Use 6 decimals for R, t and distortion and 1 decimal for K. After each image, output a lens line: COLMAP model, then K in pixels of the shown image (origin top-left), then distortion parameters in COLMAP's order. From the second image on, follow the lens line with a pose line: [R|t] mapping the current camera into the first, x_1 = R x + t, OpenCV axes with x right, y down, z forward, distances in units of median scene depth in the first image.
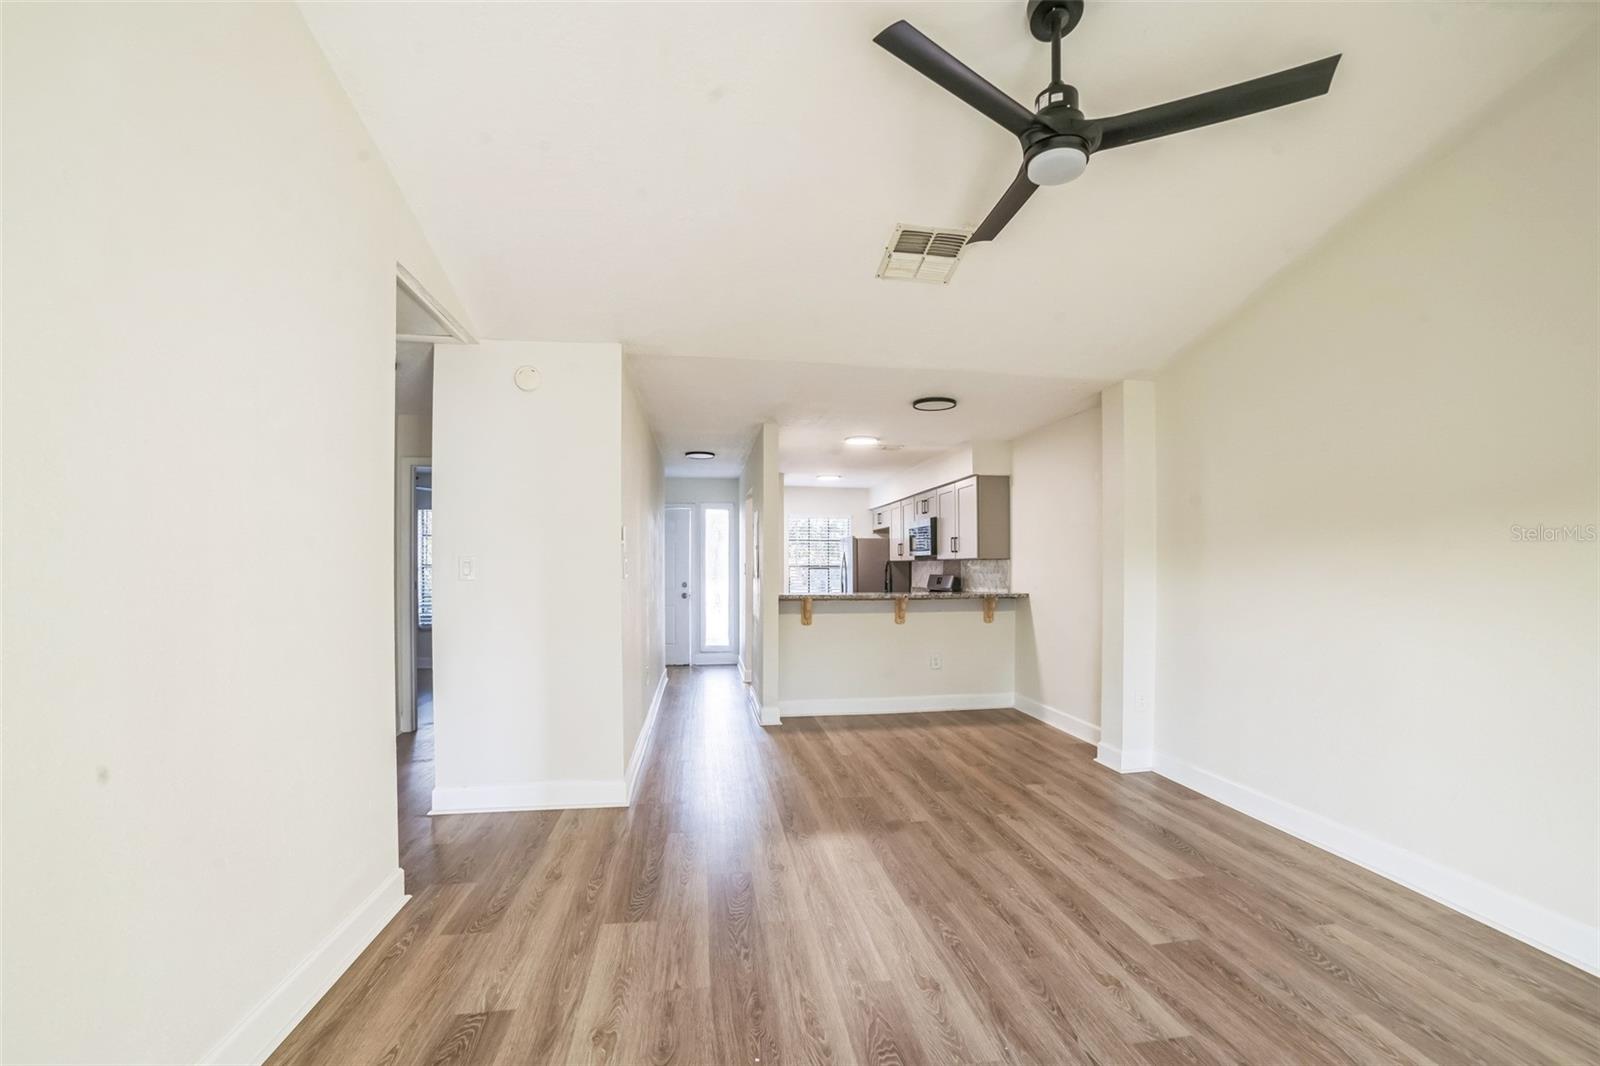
lens RADIAL K [[685.2, 0, 803.7], [0, 685.2, 588.3], [0, 0, 1]] dist [0.000677, 0.000117]
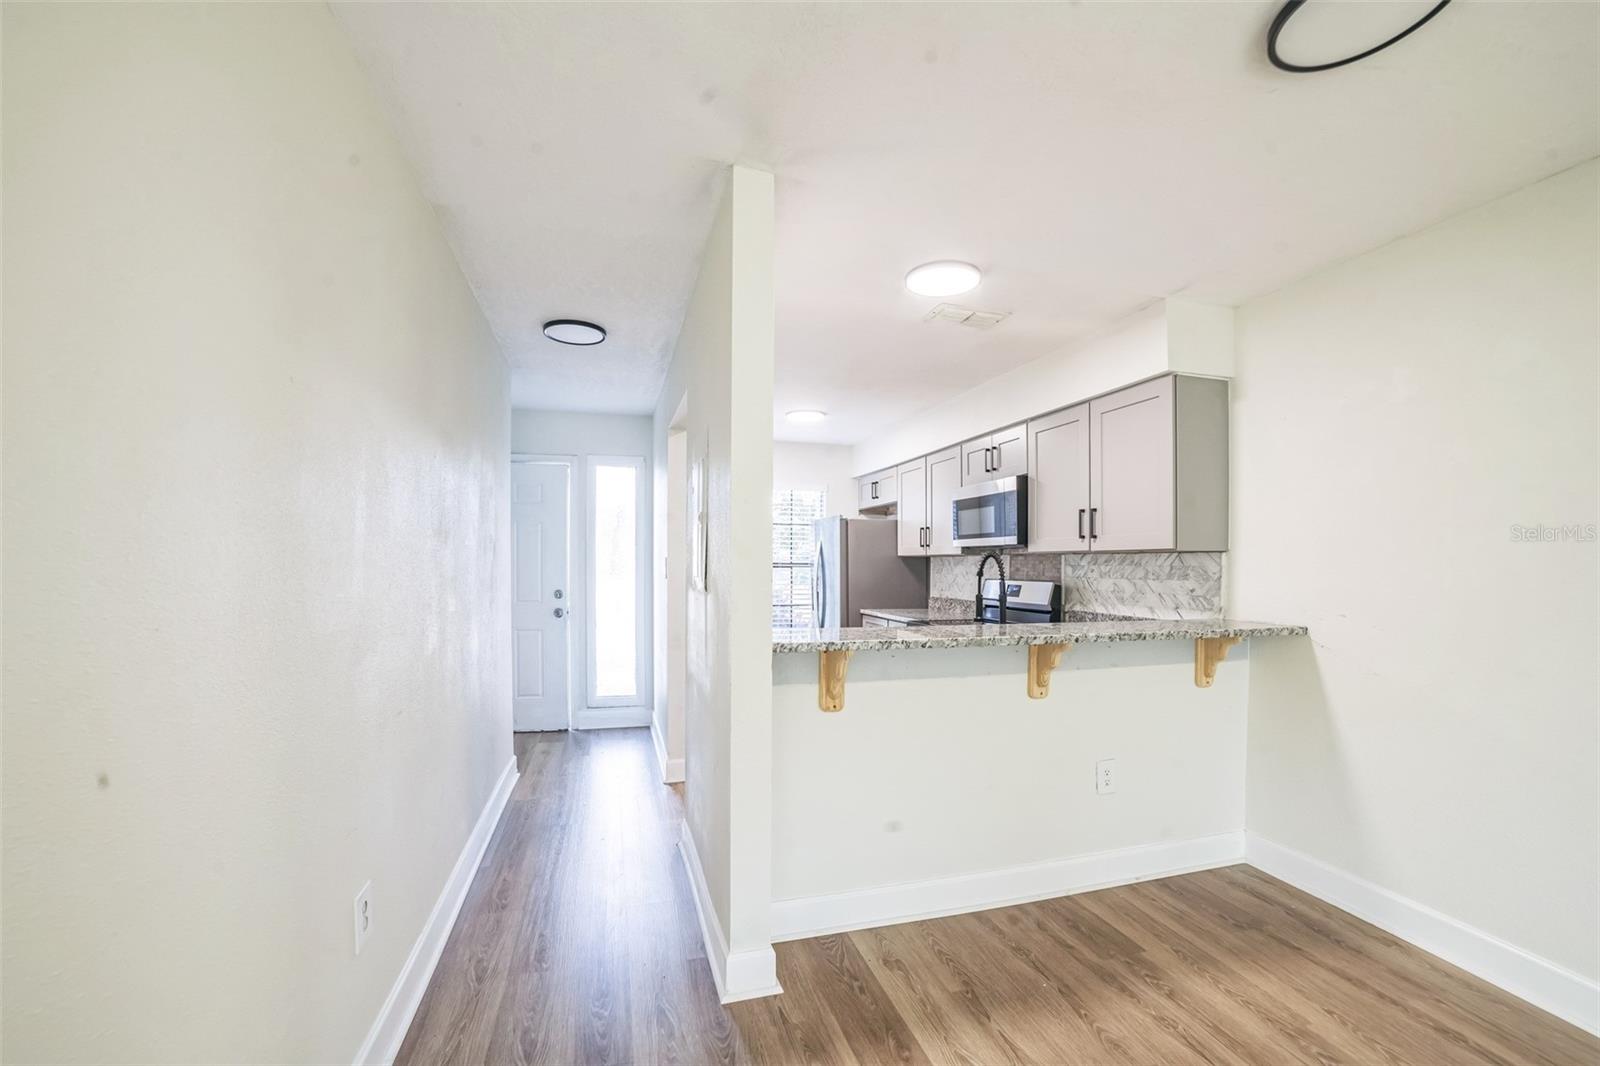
lens RADIAL K [[685.2, 0, 803.7], [0, 685.2, 588.3], [0, 0, 1]] dist [0.000677, 0.000117]
pose [[0.991518, 0.000385, 0.129969, -0.049196], [-0.000988, 0.999989, 0.004569, -0.015109], [-0.129966, -0.004658, 0.991507, 0.455571]]
